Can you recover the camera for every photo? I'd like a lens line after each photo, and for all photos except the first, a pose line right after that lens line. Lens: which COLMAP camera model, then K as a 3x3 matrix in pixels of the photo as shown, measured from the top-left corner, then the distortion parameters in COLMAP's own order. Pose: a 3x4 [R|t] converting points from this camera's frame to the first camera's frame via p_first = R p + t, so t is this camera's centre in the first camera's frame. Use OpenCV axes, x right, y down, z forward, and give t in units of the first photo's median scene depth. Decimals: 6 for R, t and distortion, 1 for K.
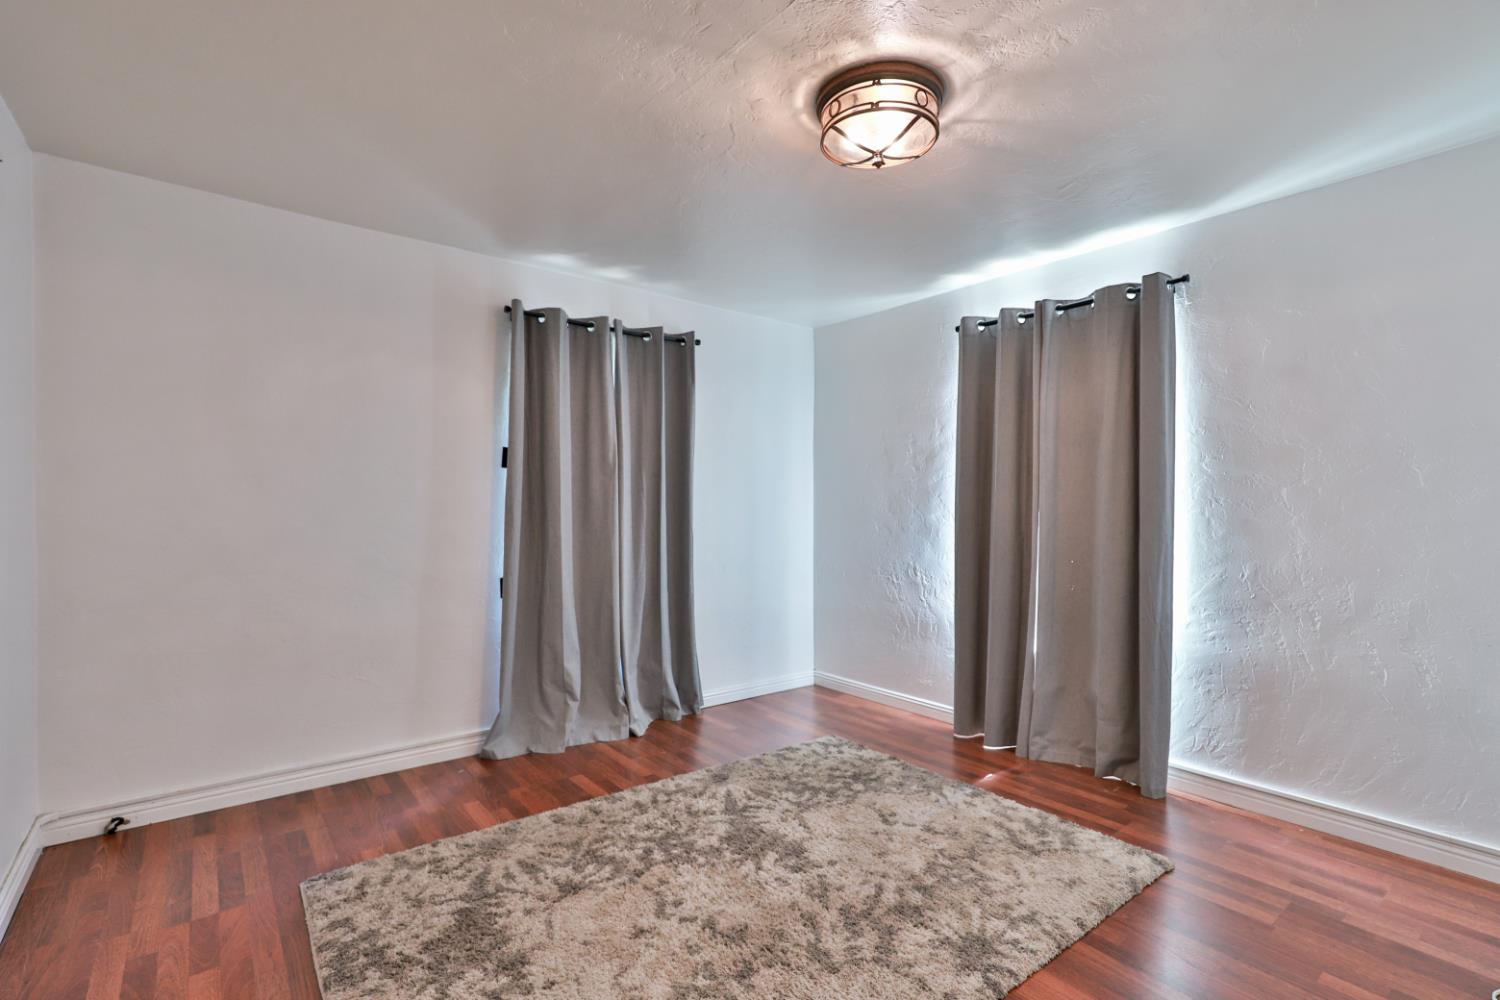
lens RADIAL K [[690.4, 0, 750.4], [0, 690.4, 498.3], [0, 0, 1]] dist [-0.021772, 0.002703]
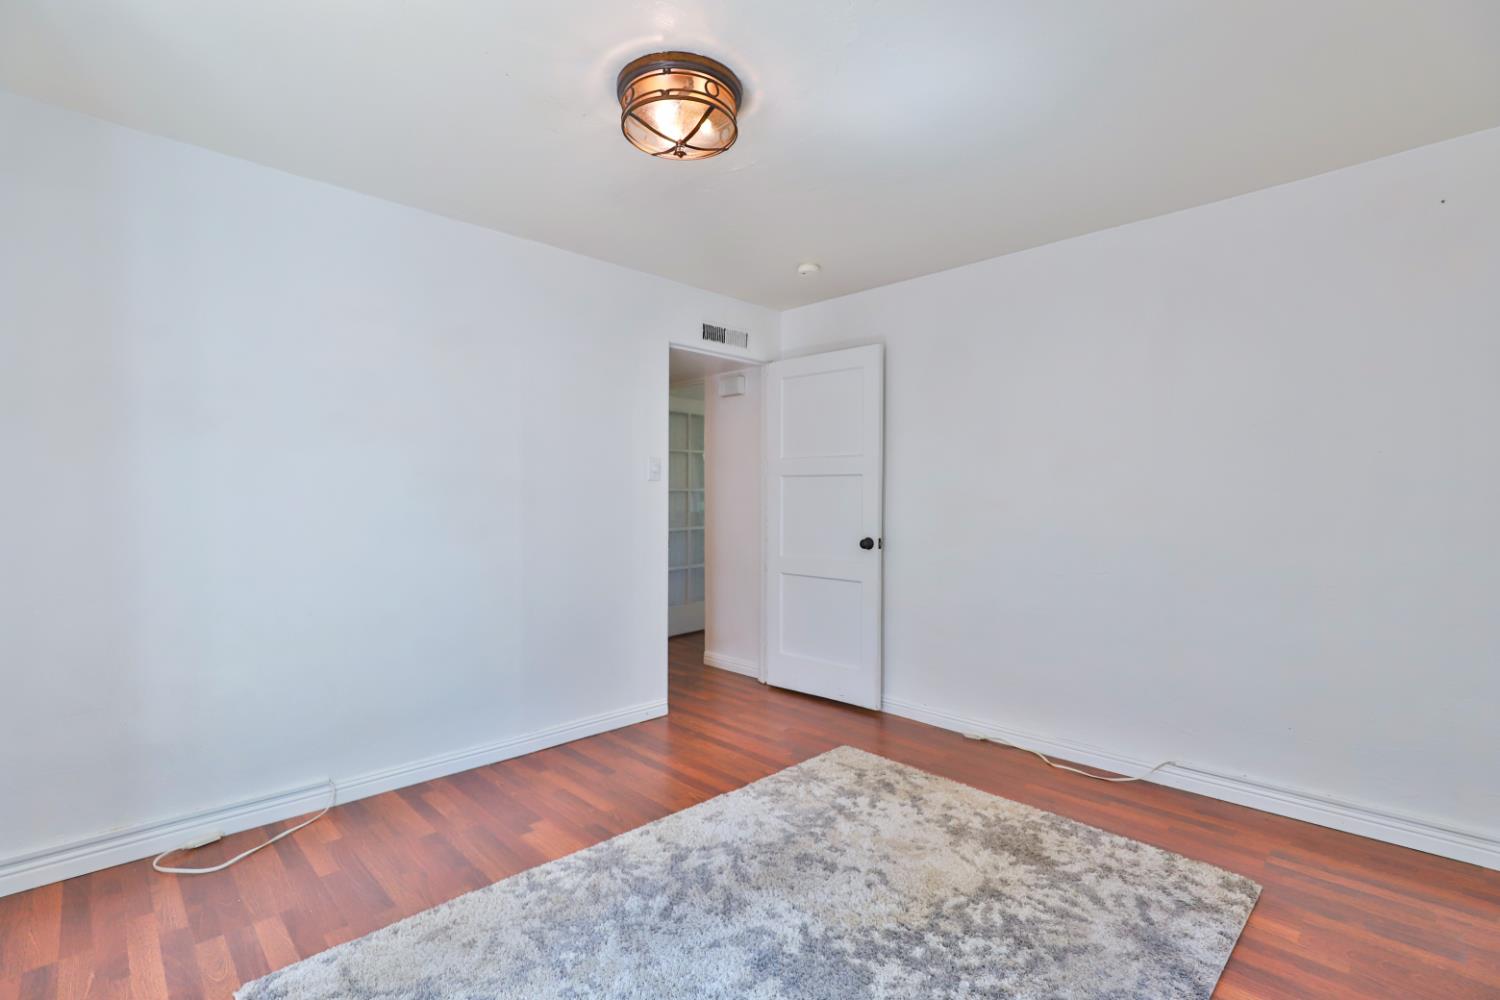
lens RADIAL K [[690.4, 0, 751.4], [0, 690.4, 504.4], [0, 0, 1]] dist [-0.021772, 0.002703]
pose [[-0.994034, -0.005242, -0.108942, 0.180687], [-0.006346, 0.999932, 0.009794, 0.014295], [0.108884, 0.010427, -0.994000, 1.941099]]
